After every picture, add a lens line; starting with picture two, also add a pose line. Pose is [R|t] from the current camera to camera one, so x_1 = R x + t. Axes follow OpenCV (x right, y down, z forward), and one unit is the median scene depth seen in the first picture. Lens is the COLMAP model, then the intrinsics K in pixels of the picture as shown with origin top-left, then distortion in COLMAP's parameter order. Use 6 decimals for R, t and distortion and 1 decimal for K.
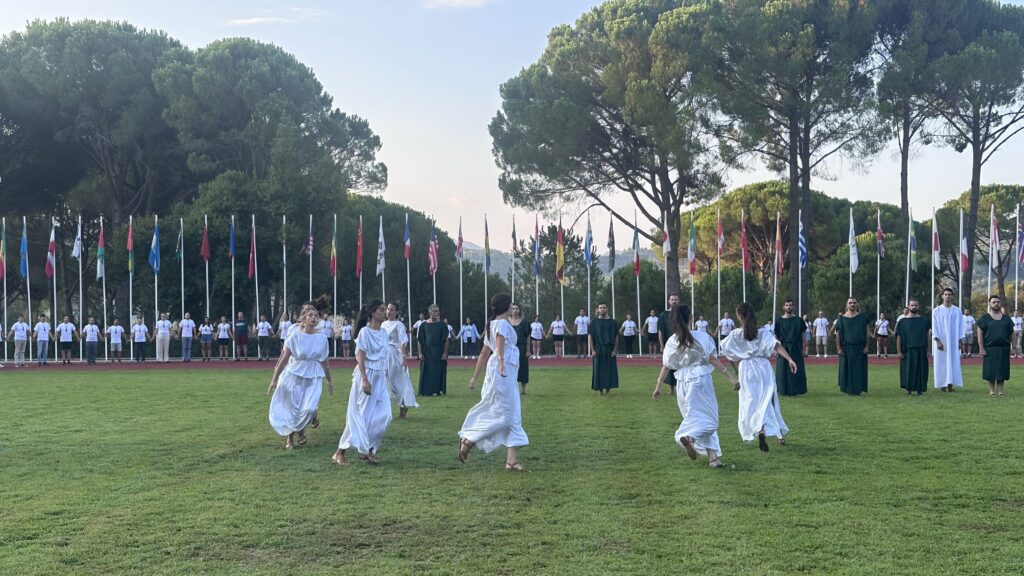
lens RADIAL K [[1236.3, 0, 491.0], [0, 1236.3, 308.8], [0, 0, 1]] dist [0.165334, -0.343513]
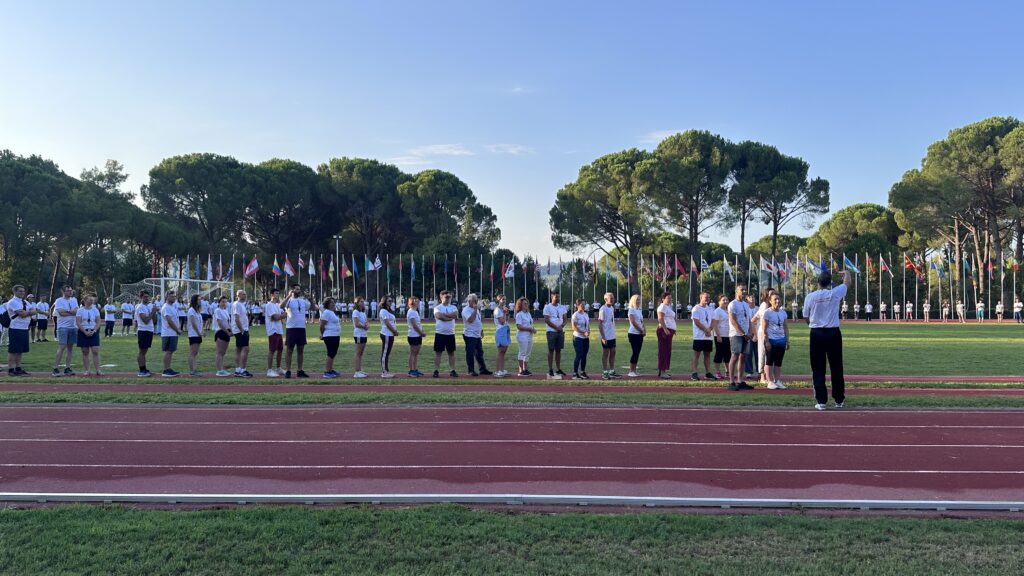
lens RADIAL K [[753.7, 0, 482.5], [0, 753.7, 311.3], [0, 0, 1]] dist [0.095938, -0.185997]
pose [[0.999656, 0.007557, 0.025105, -0.152920], [-0.008045, 0.999780, 0.019388, -0.000160], [-0.024953, -0.019583, 0.999497, -0.303676]]
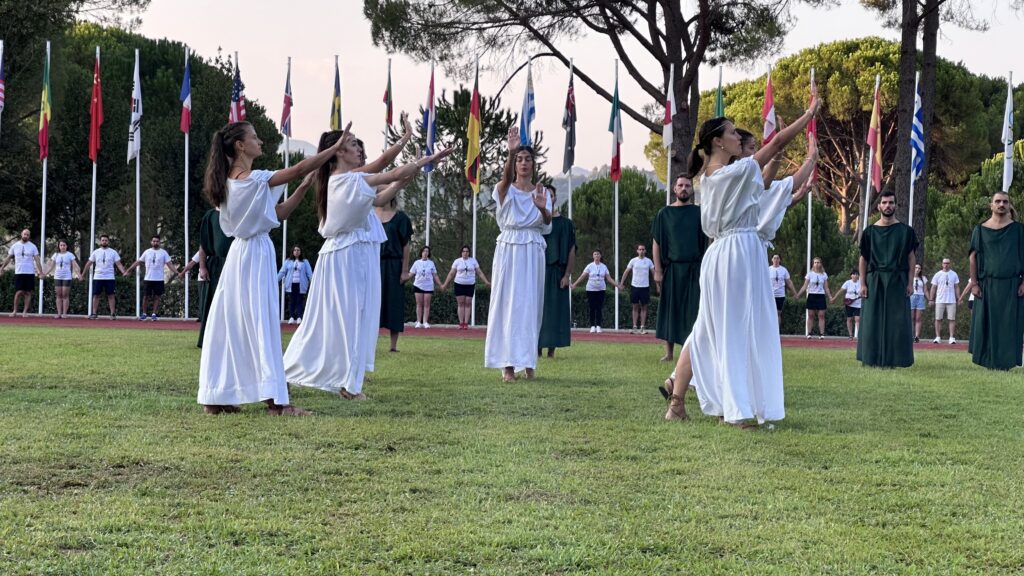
lens RADIAL K [[2317.6, 0, 504.4], [0, 2317.6, 320.9], [0, 0, 1]] dist [-0.032068, 3.912063]
pose [[0.996875, 0.036015, 0.070309, 0.001193], [-0.037349, 0.999144, 0.017759, 0.014559], [-0.069609, -0.020329, 0.997367, -0.000122]]
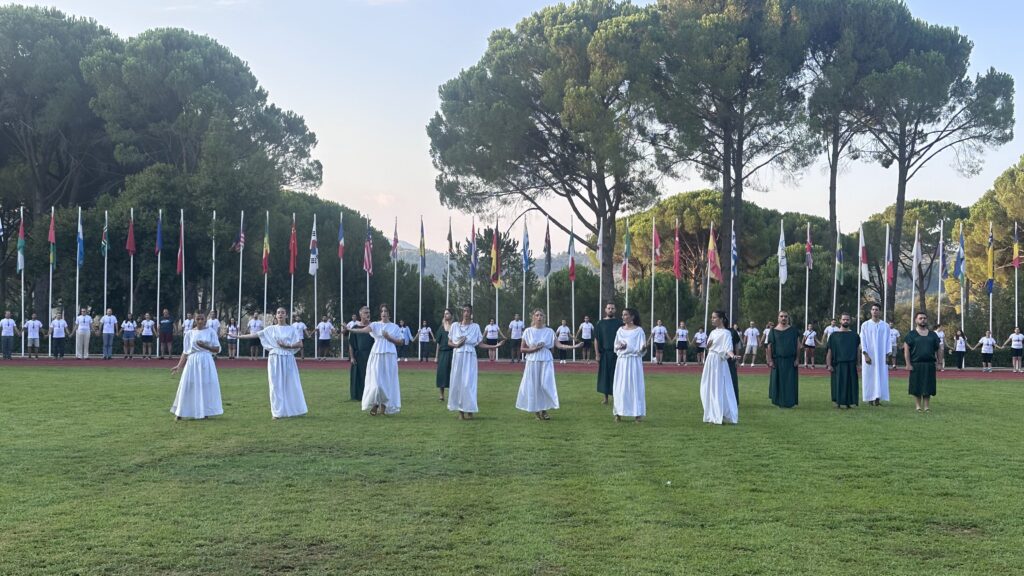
lens RADIAL K [[1238.8, 0, 512.0], [0, 1238.8, 288.0], [0, 0, 1]] dist [0.166633, -0.361401]
pose [[0.997272, 0.023307, 0.070038, -0.000498], [-0.022074, 0.999588, -0.018326, -0.001512], [-0.070436, 0.016730, 0.997376, 0.004659]]
